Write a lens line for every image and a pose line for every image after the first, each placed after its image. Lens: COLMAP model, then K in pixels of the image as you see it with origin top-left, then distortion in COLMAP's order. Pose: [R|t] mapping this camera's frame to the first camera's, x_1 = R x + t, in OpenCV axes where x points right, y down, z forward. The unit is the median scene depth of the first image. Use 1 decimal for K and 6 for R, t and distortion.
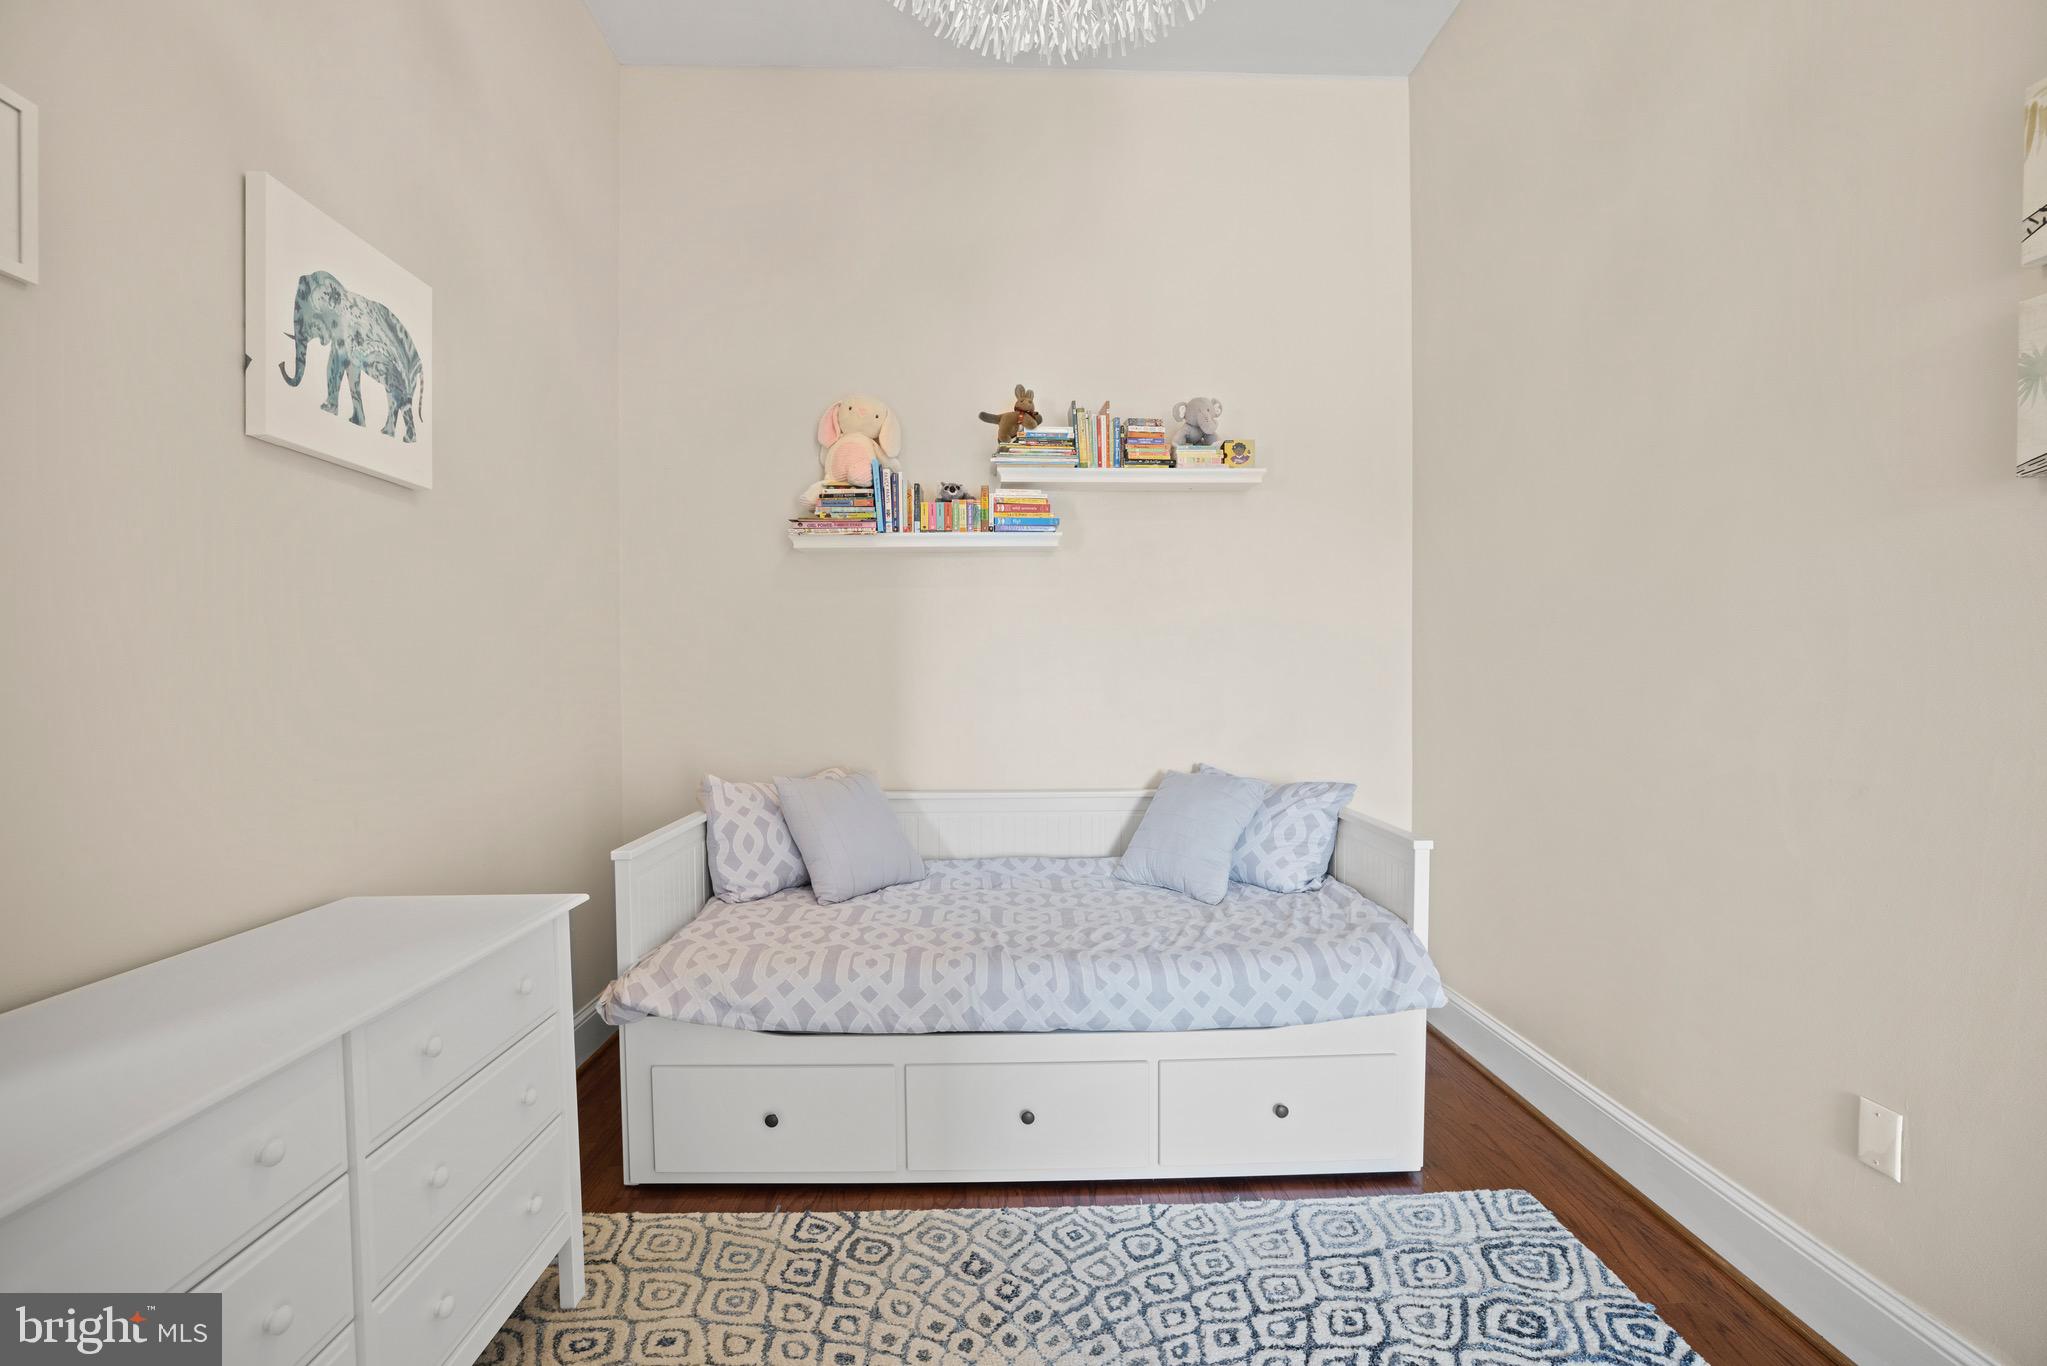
lens RADIAL K [[884.8, 0, 1021.2], [0, 884.8, 698.2], [0, 0, 1]] dist [-0.045293, 0.018865]
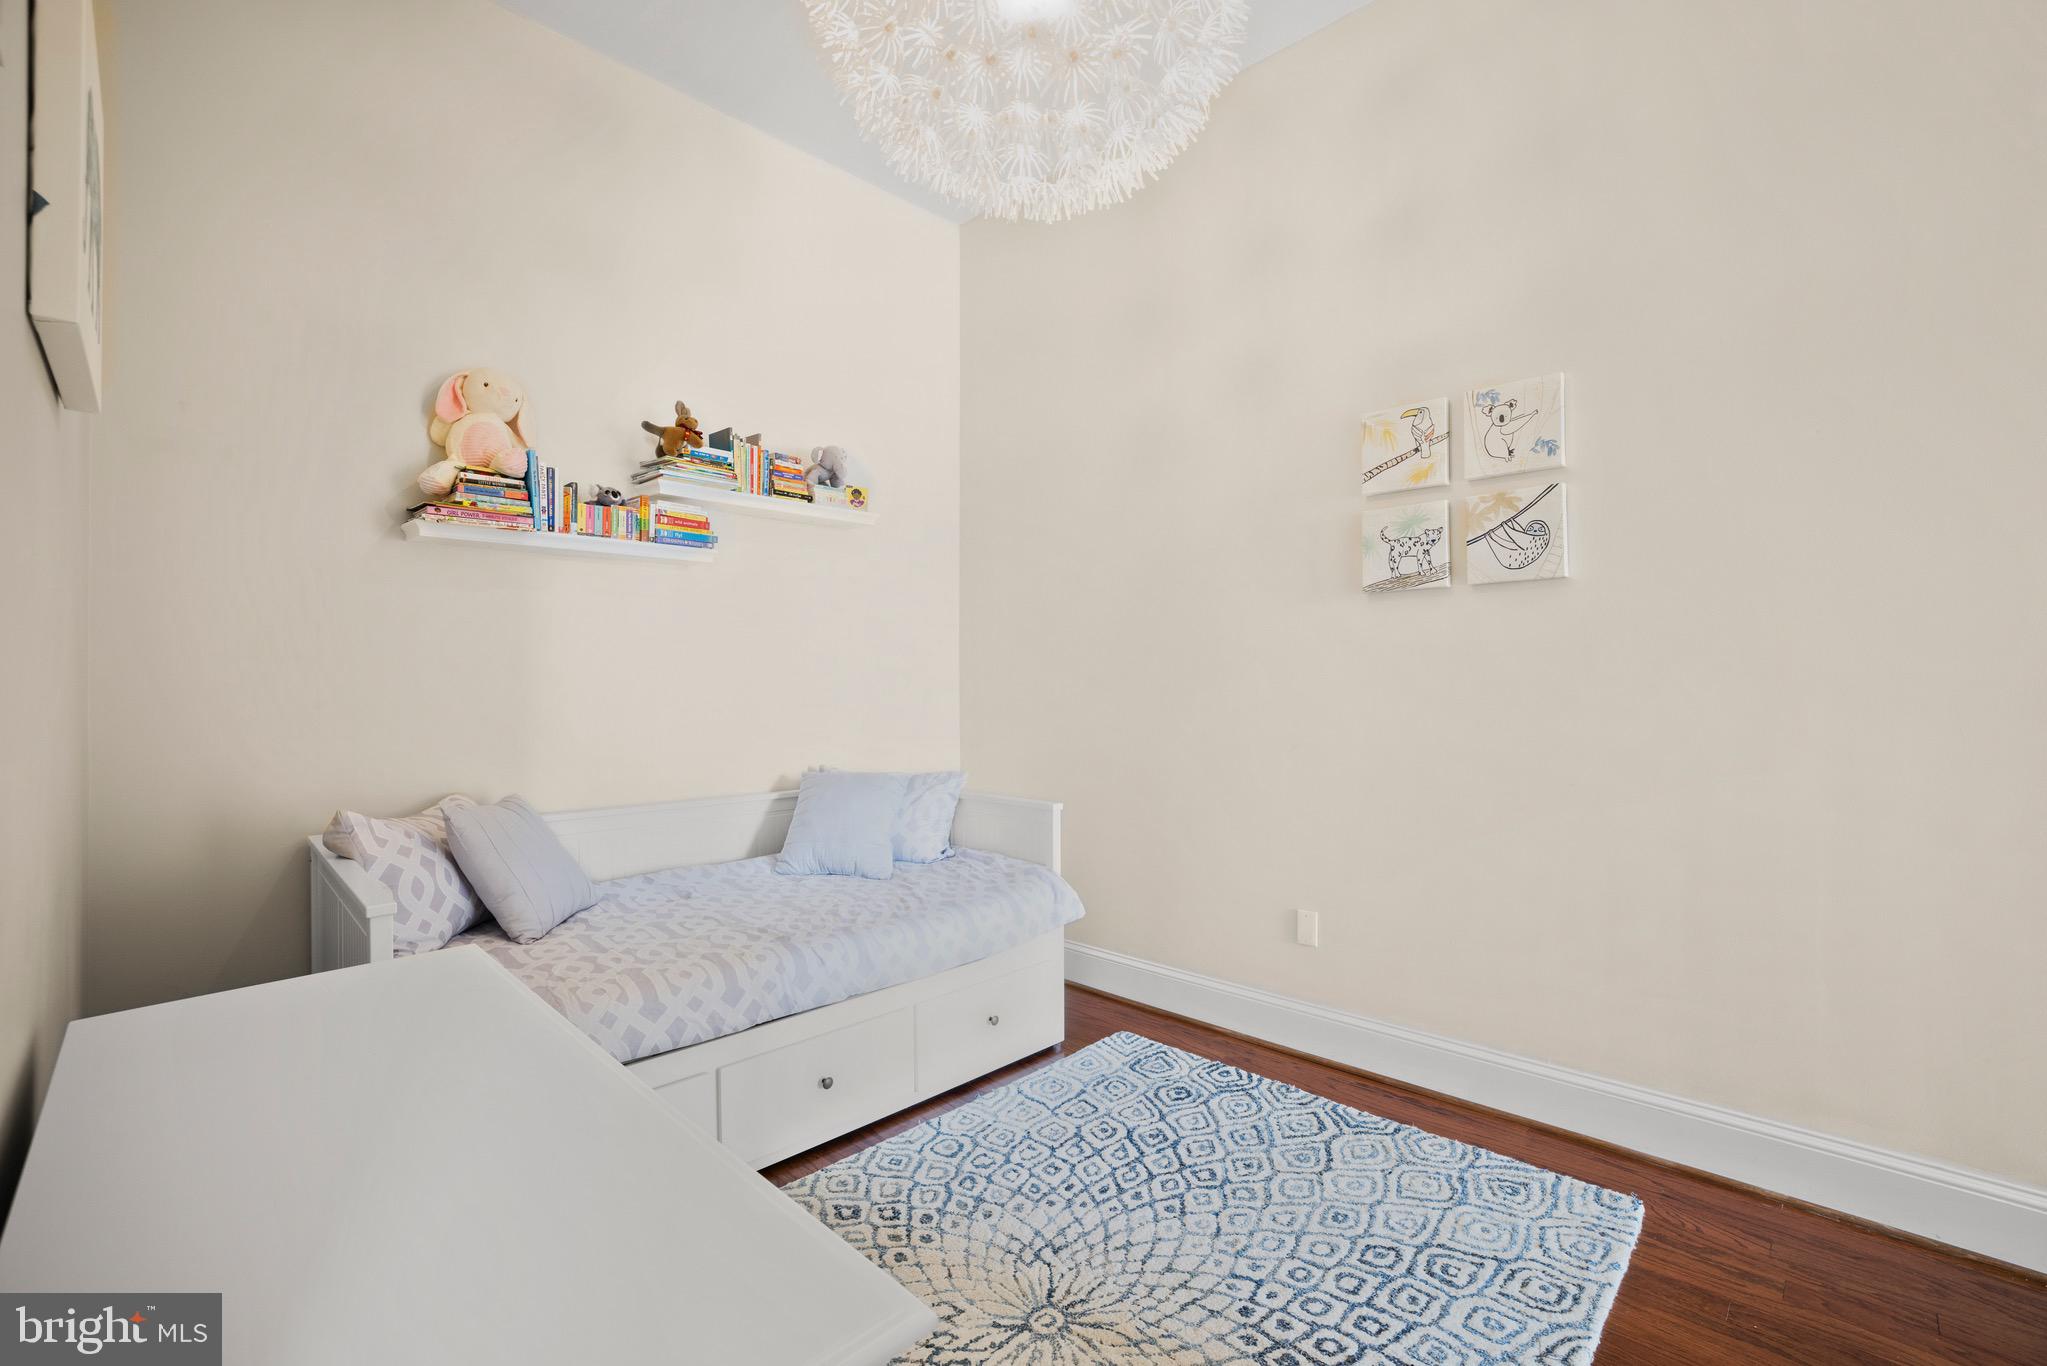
lens RADIAL K [[875.3, 0, 1023.5], [0, 875.3, 683.0], [0, 0, 1]] dist [-0.043476, 0.019695]
pose [[0.722906, 0.002759, 0.690941, -0.508117], [0.018837, 0.999542, -0.023699, 0.000830], [-0.690689, 0.030147, 0.722523, 0.014471]]
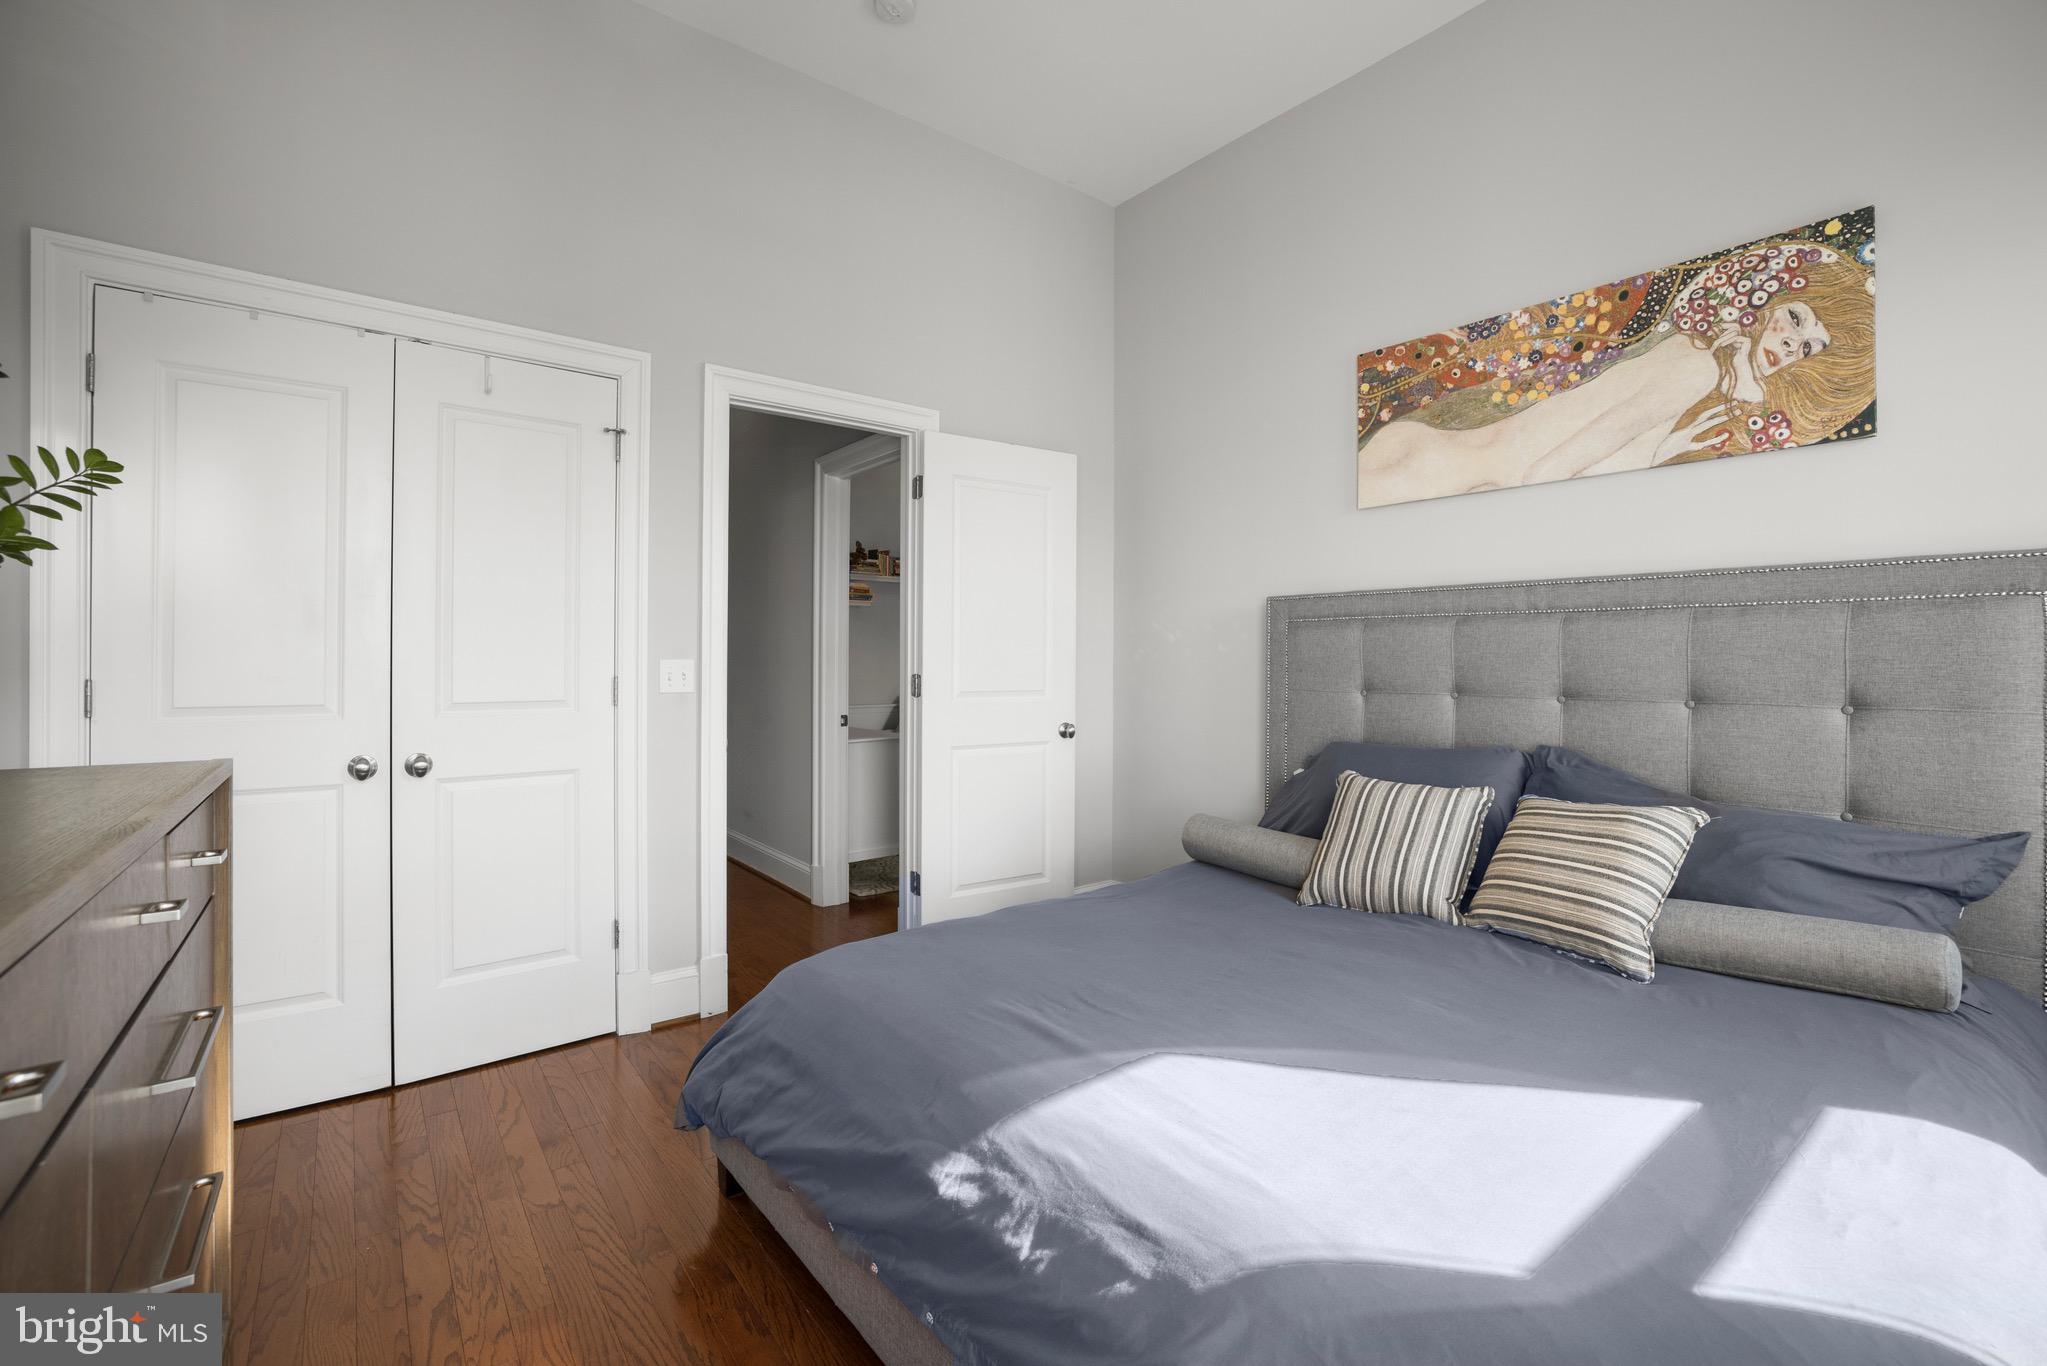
lens RADIAL K [[875.3, 0, 1023.5], [0, 875.3, 683.0], [0, 0, 1]] dist [-0.043476, 0.019695]
pose [[0.802000, 0.002777, 0.597317, -1.390678], [0.010162, 0.999781, -0.018292, 0.125200], [-0.597237, 0.020740, 0.801796, -1.596590]]
